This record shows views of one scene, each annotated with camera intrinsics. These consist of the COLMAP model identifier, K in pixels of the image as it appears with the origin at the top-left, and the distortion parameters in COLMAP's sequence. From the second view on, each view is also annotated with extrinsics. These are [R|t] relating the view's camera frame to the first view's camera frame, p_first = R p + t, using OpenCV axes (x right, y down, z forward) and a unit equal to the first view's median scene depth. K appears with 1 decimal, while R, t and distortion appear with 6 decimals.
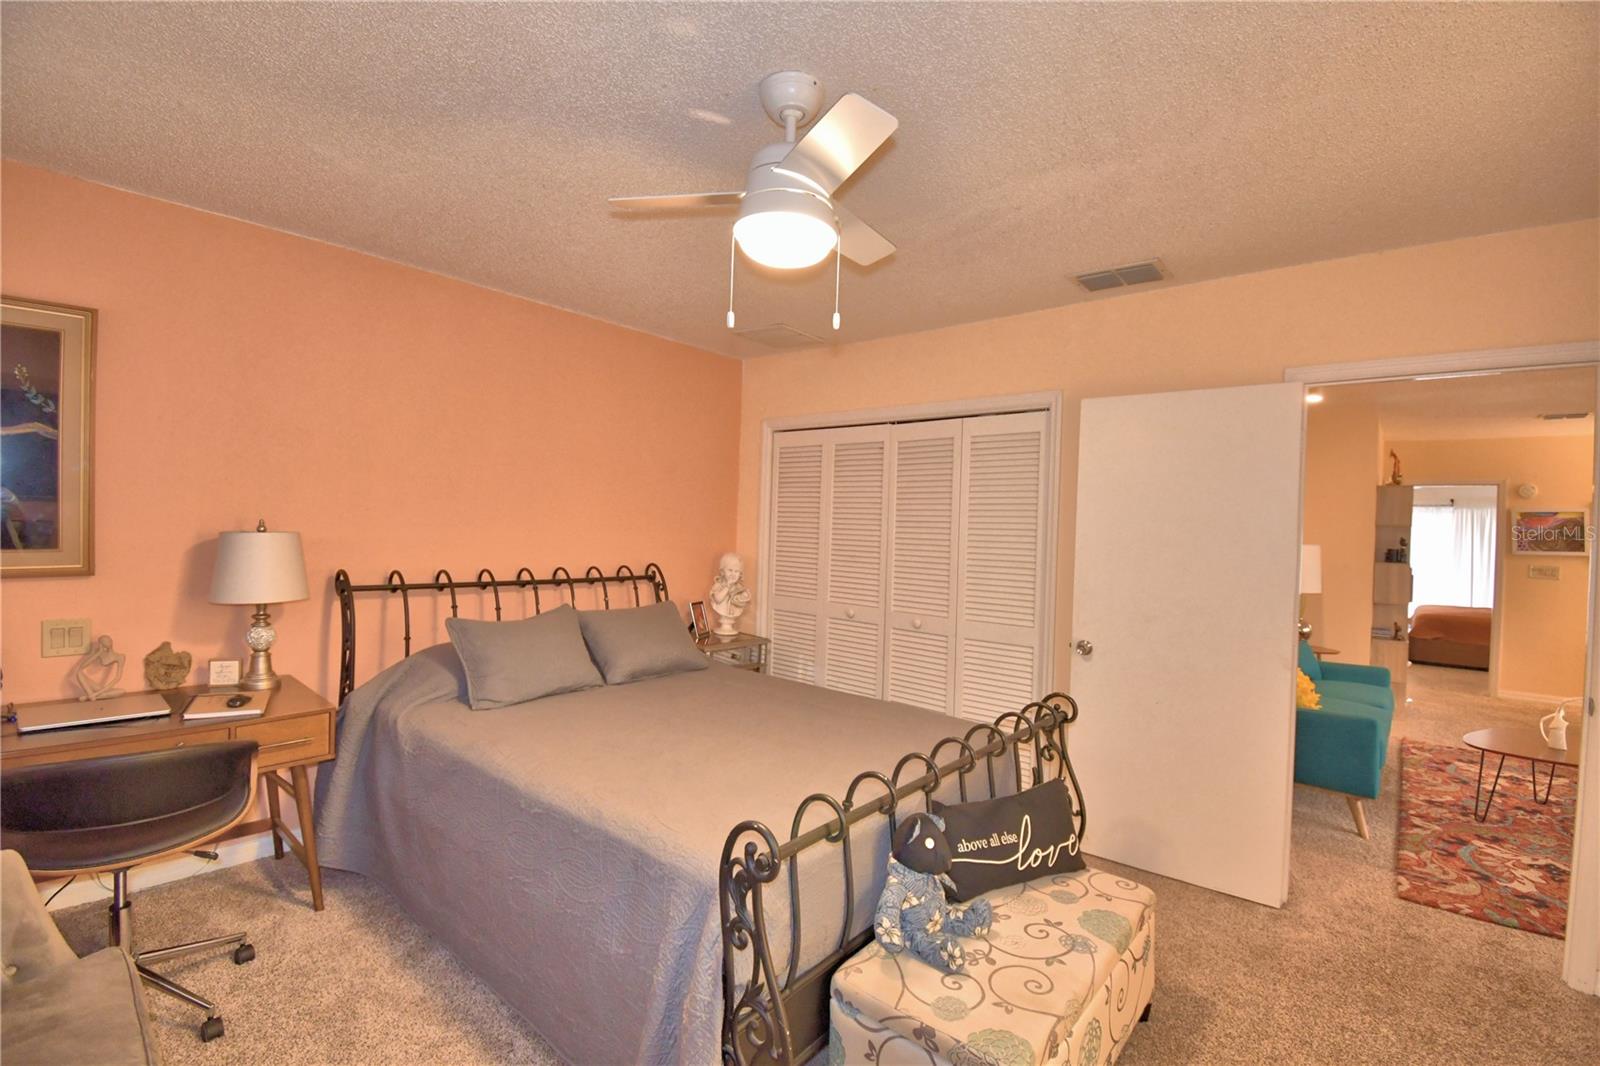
lens RADIAL K [[702.0, 0, 797.8], [0, 702.0, 534.9], [0, 0, 1]] dist [0.008066, -0.010210]
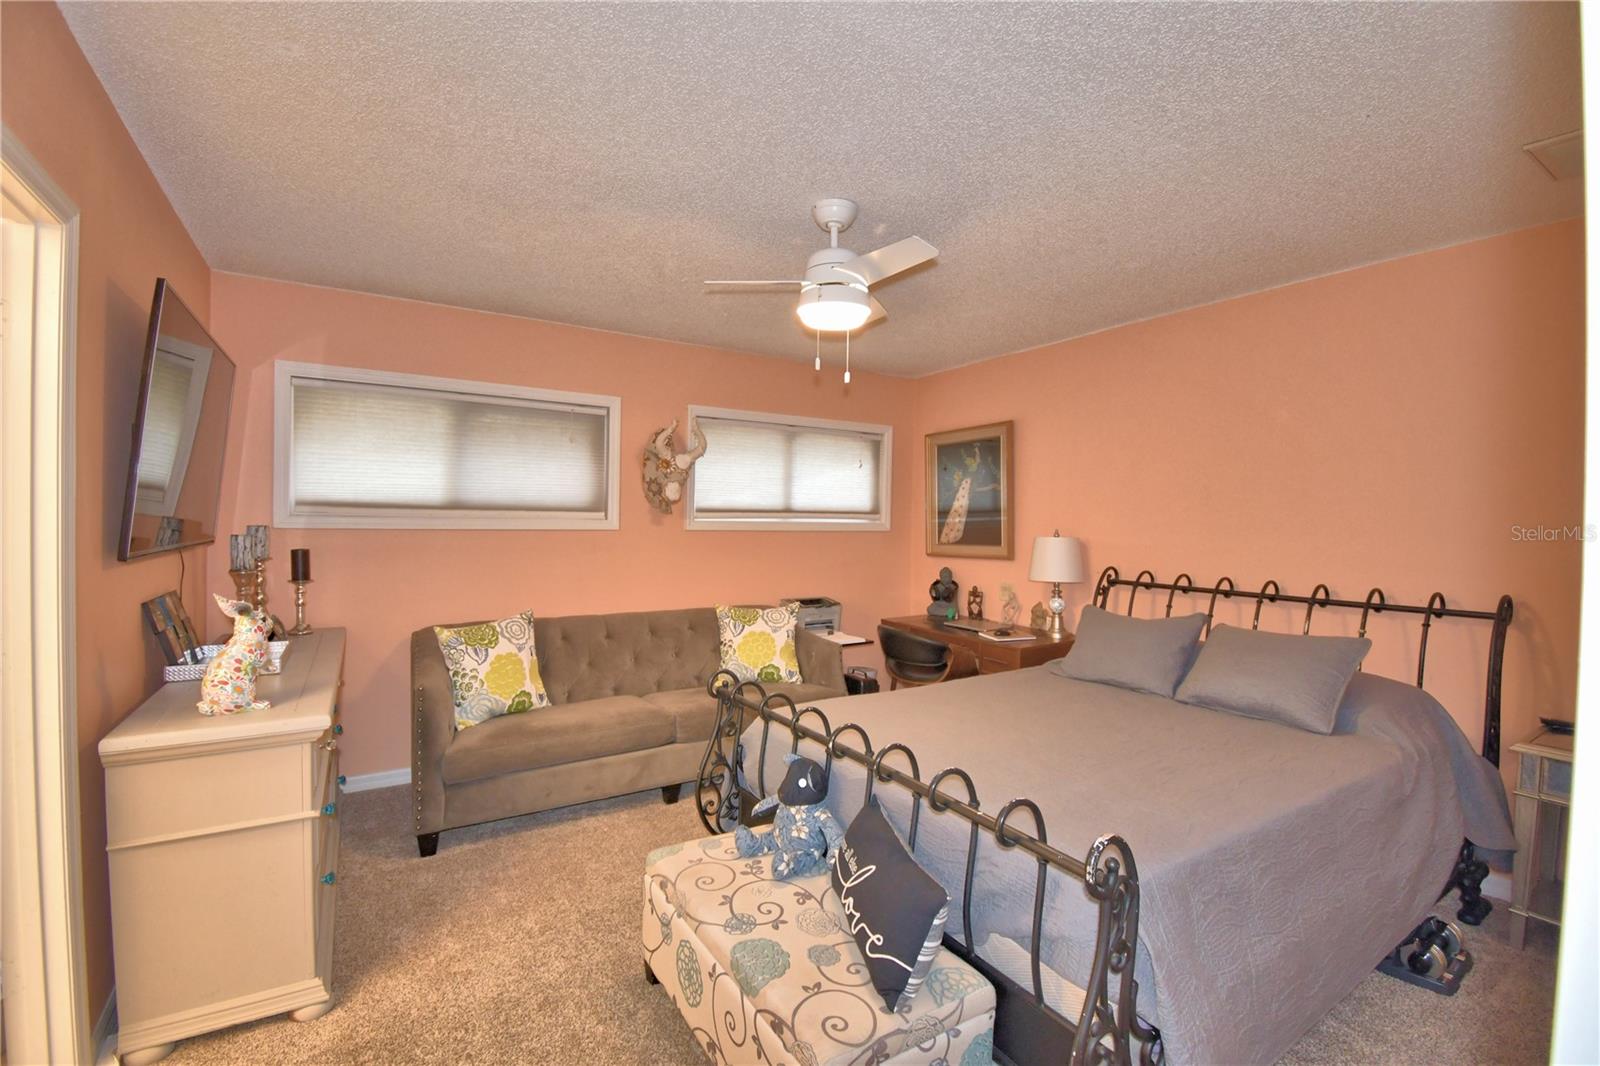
lens RADIAL K [[702.0, 0, 788.4], [0, 702.0, 527.0], [0, 0, 1]] dist [0.008066, -0.010210]
pose [[-0.306716, -0.029414, -0.951346, 0.991622], [-0.037162, 0.999130, -0.018910, 0.027204], [0.951075, 0.029554, -0.307542, 1.001295]]
